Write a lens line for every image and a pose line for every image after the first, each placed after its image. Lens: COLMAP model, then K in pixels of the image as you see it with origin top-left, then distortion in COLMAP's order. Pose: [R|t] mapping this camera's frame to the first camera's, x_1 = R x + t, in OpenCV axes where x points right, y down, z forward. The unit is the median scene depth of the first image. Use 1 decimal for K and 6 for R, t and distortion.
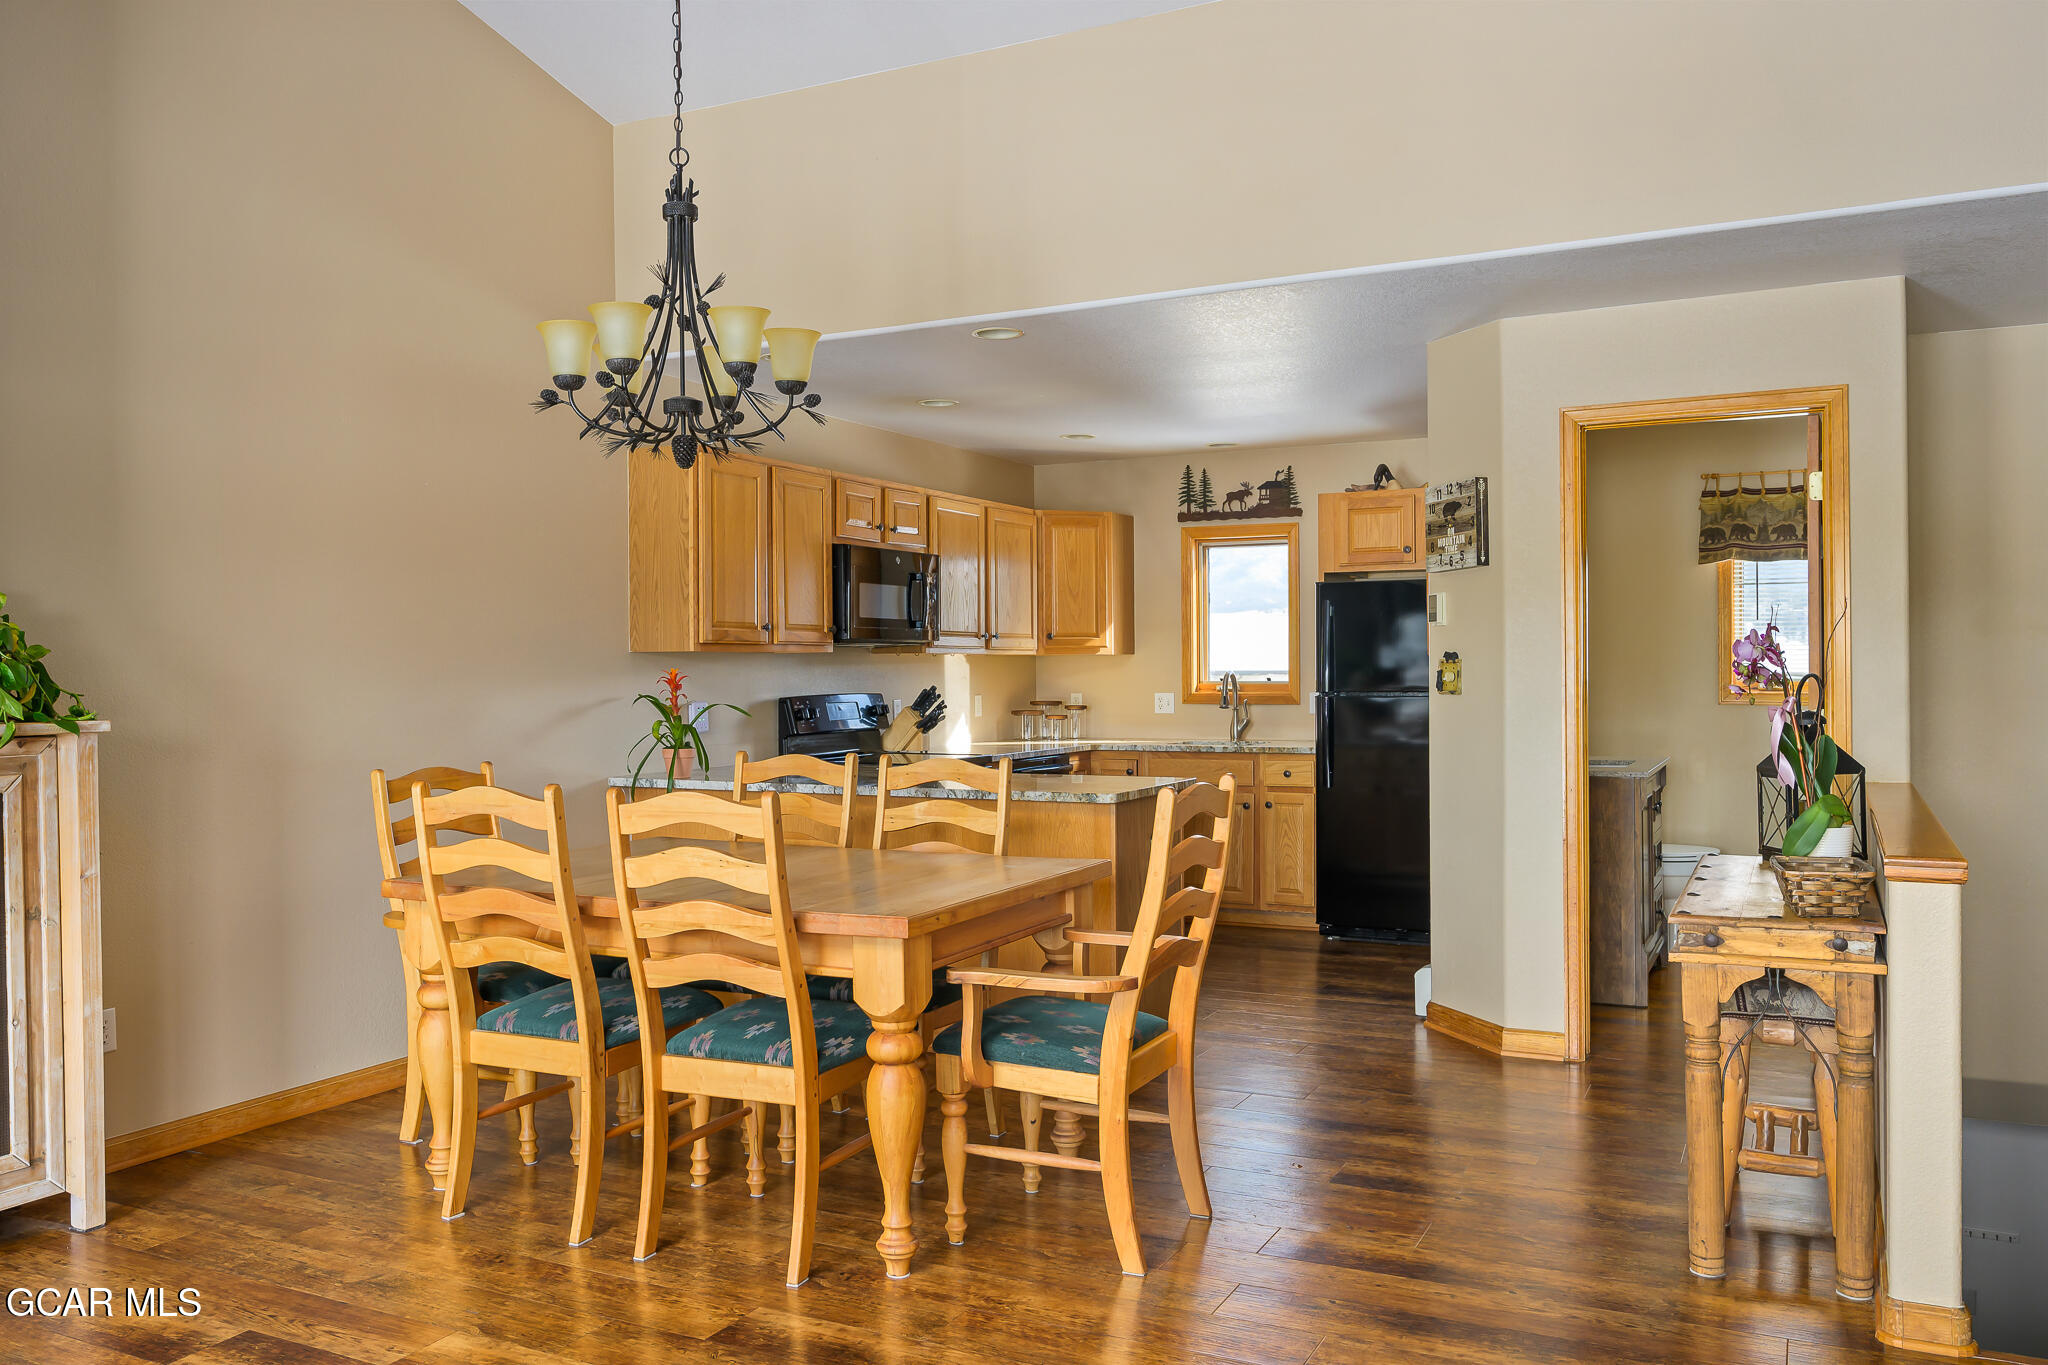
lens RADIAL K [[1584.2, 0, 1031.6], [0, 1584.2, 685.4], [0, 0, 1]] dist [-0.006467, -0.006181]
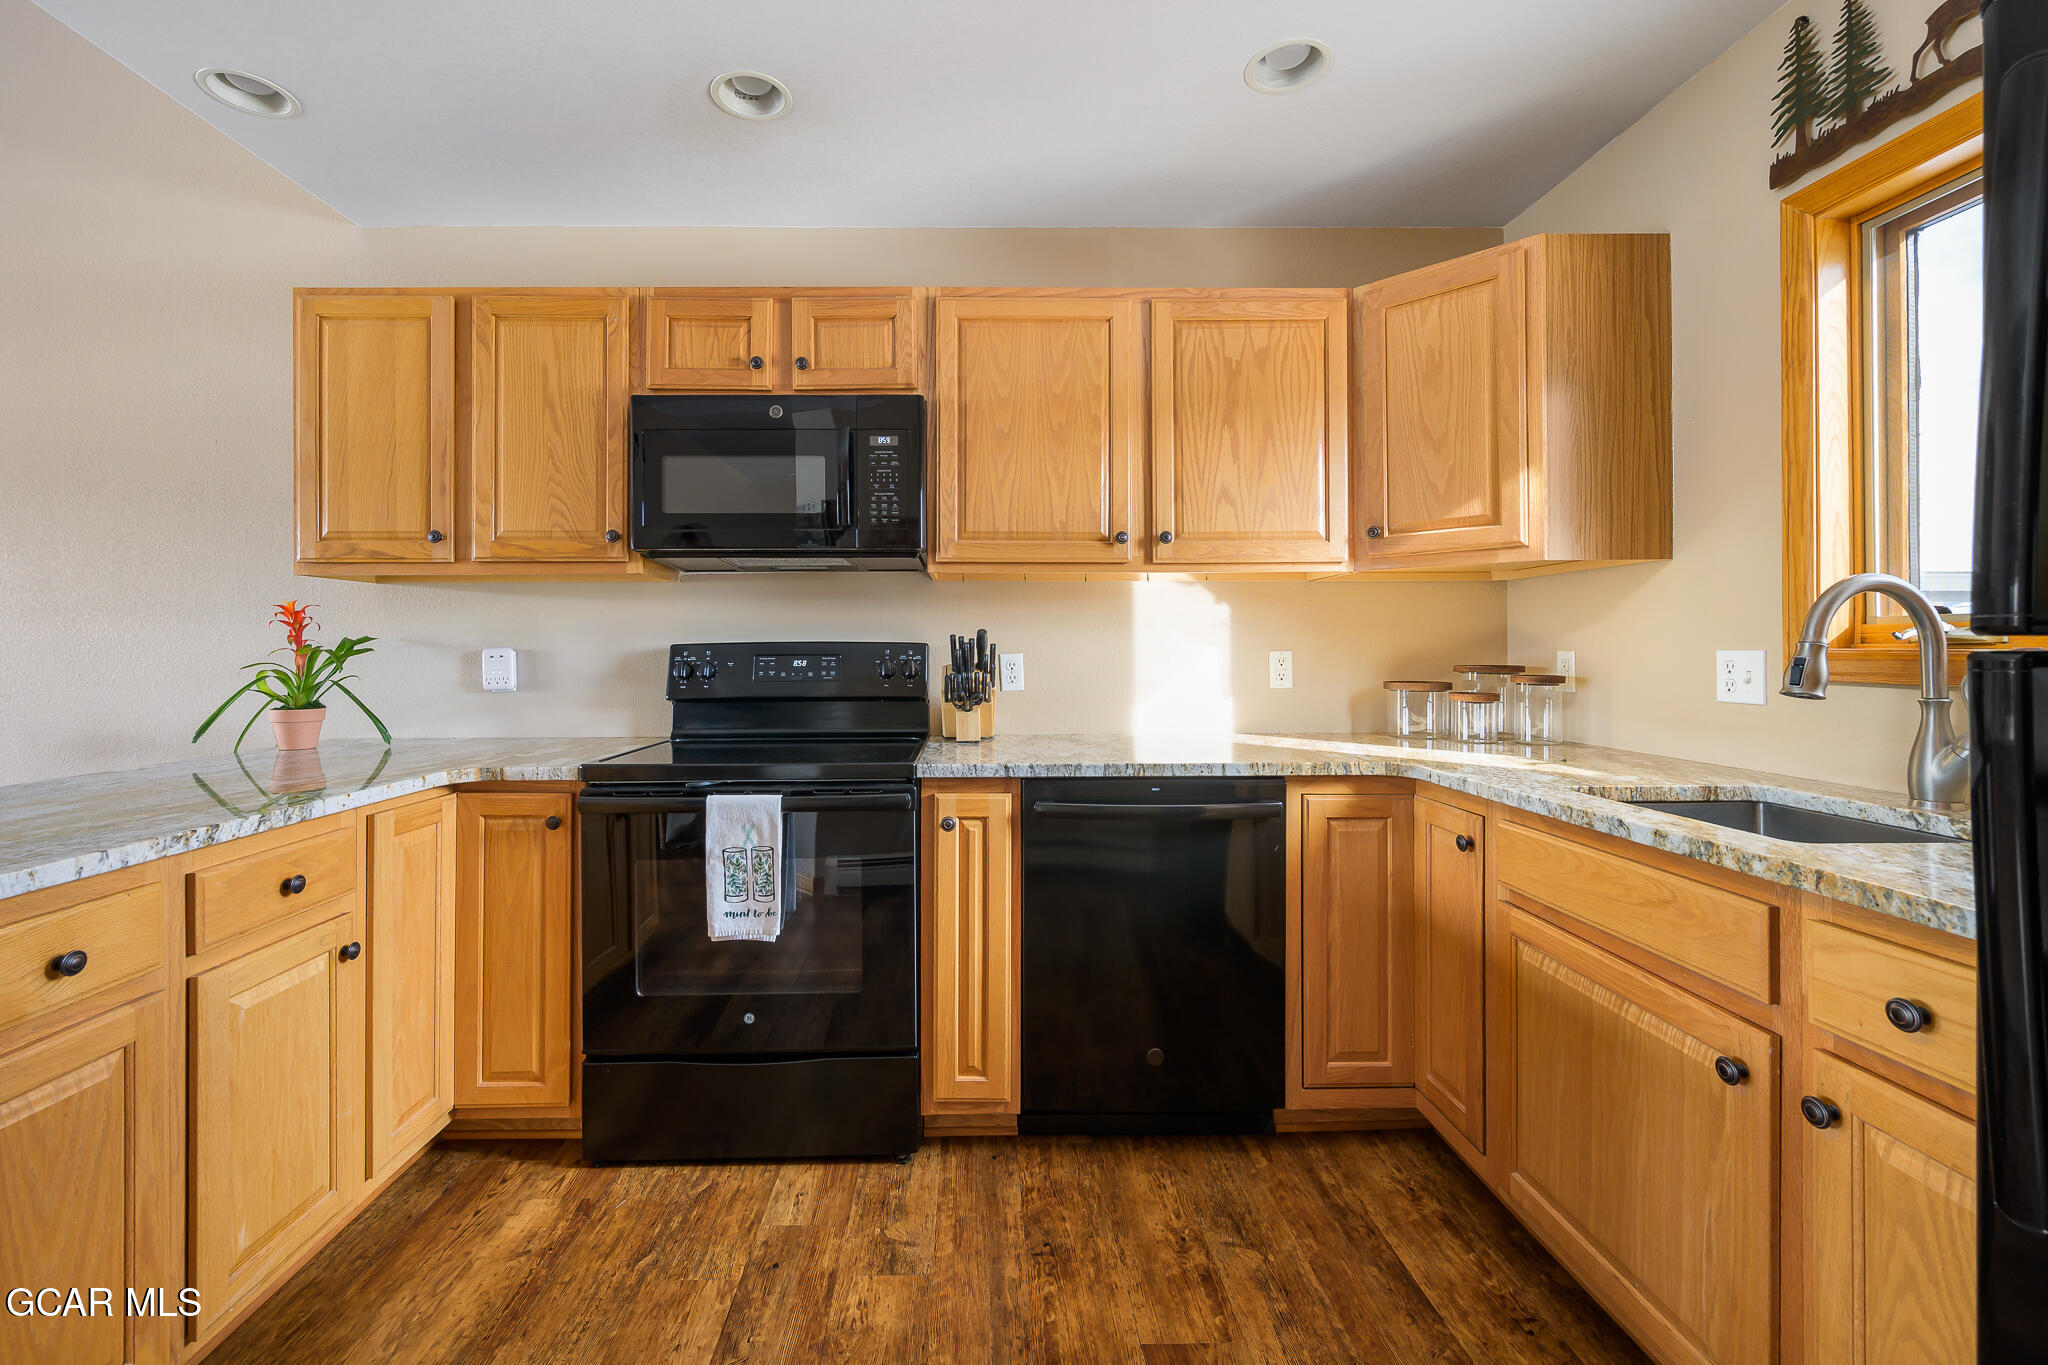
lens RADIAL K [[847.5, 0, 990.4], [0, 847.5, 647.0], [0, 0, 1]] dist [0.000278, 0.000062]
pose [[0.457821, 0.003542, -0.889037, 0.220722], [-0.008566, 0.999963, -0.000427, 0.006803], [0.889003, 0.007811, 0.457834, 0.888241]]
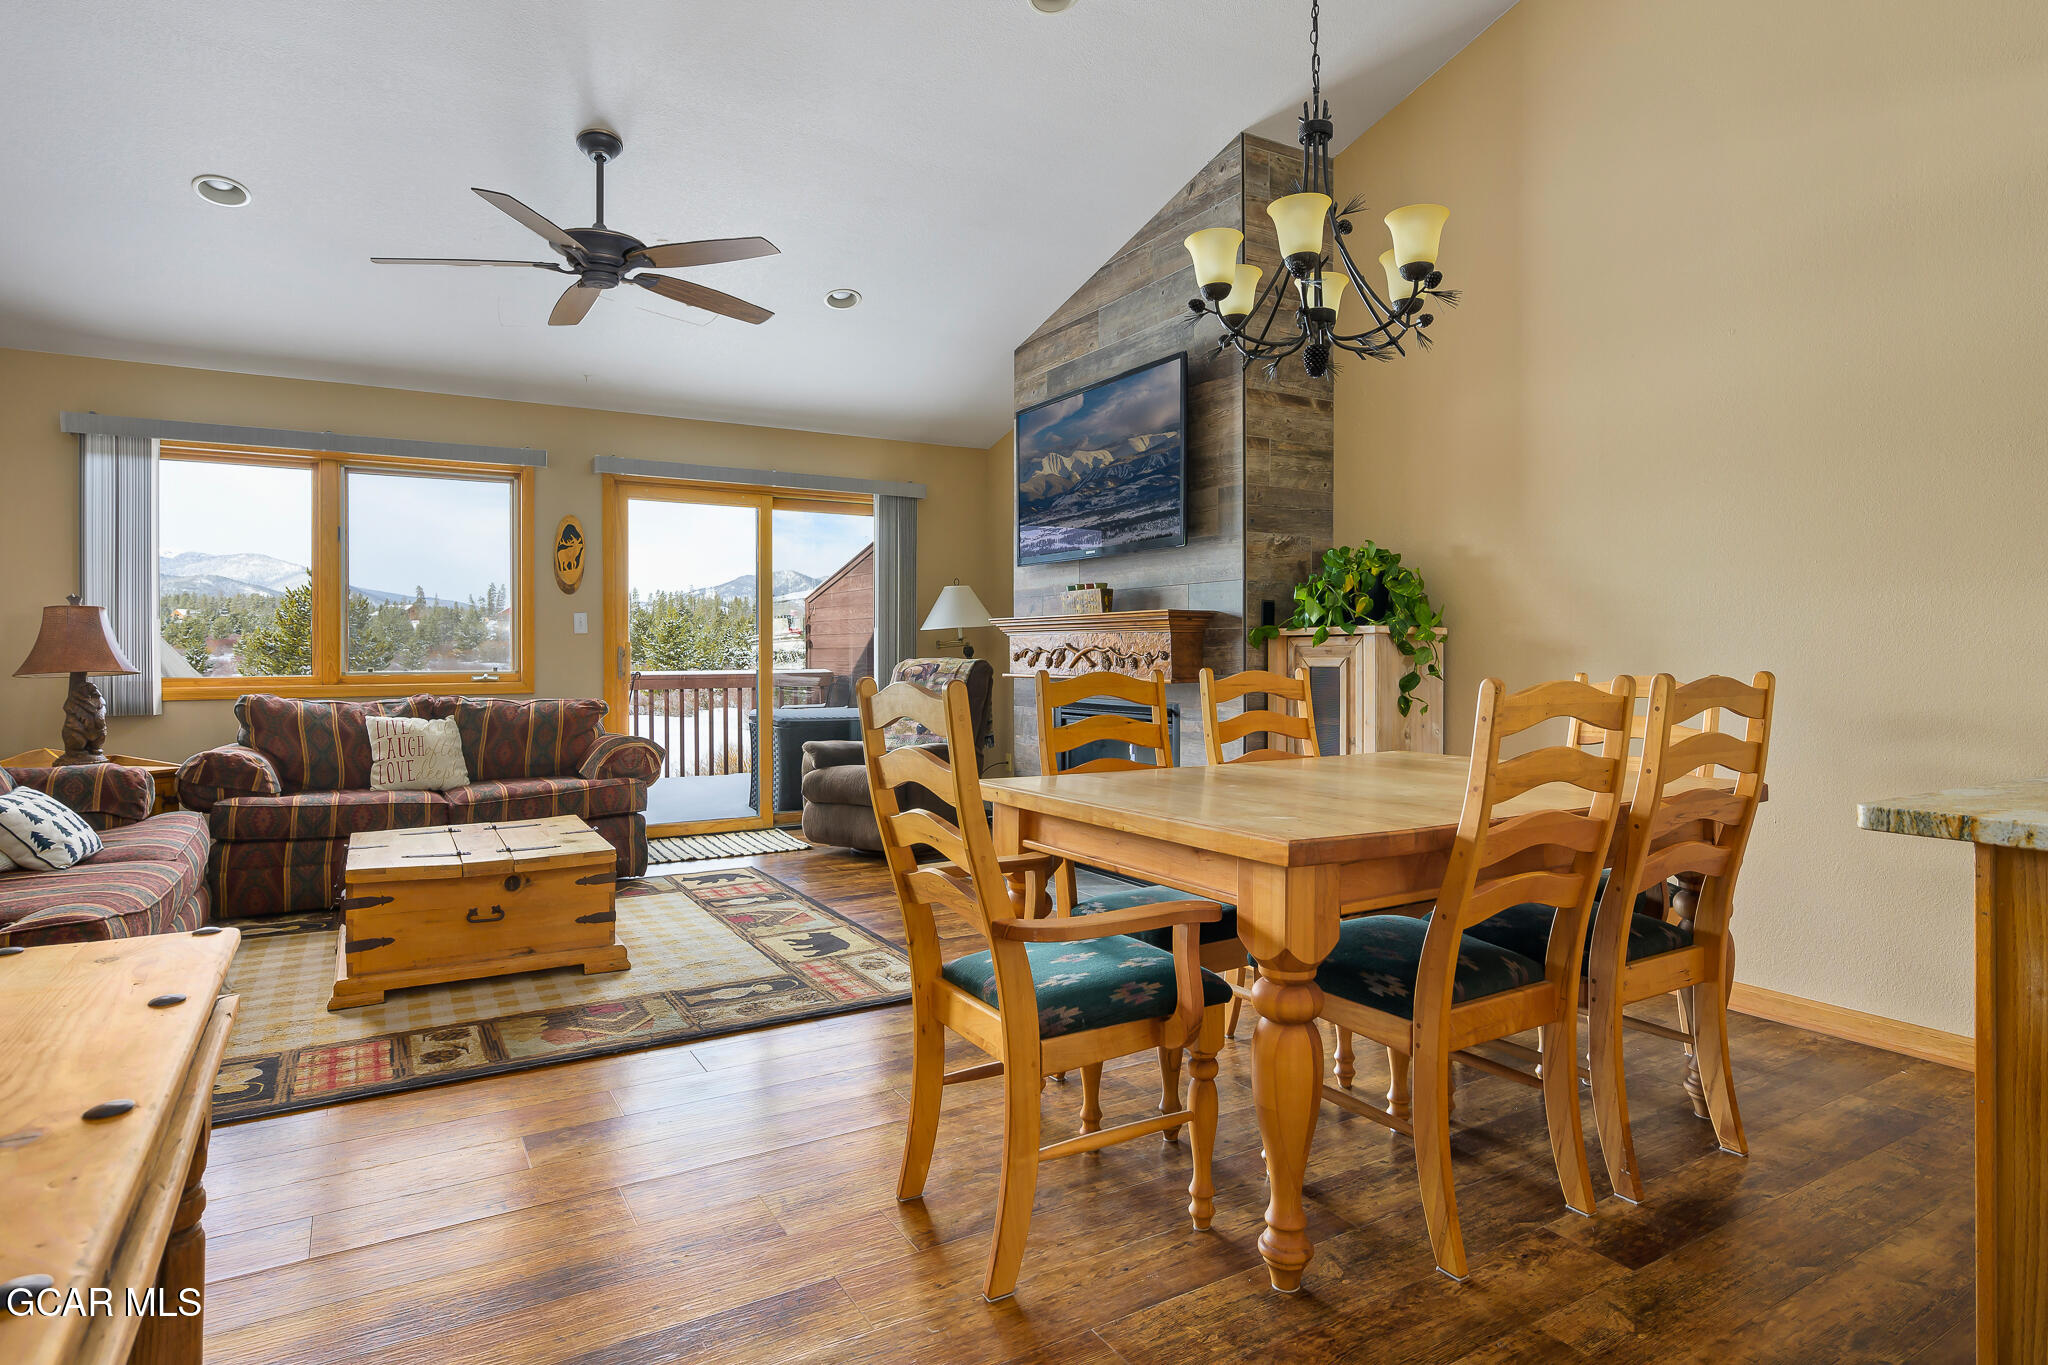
lens RADIAL K [[1112.2, 0, 1020.3], [0, 1112.2, 648.1], [0, 0, 1]] dist [0.006655, -0.003001]
pose [[-0.542307, 0.004053, -0.840171, 0.270657], [-0.001963, 0.999980, 0.006090, 0.019688], [0.840178, 0.004952, -0.542288, 0.667215]]
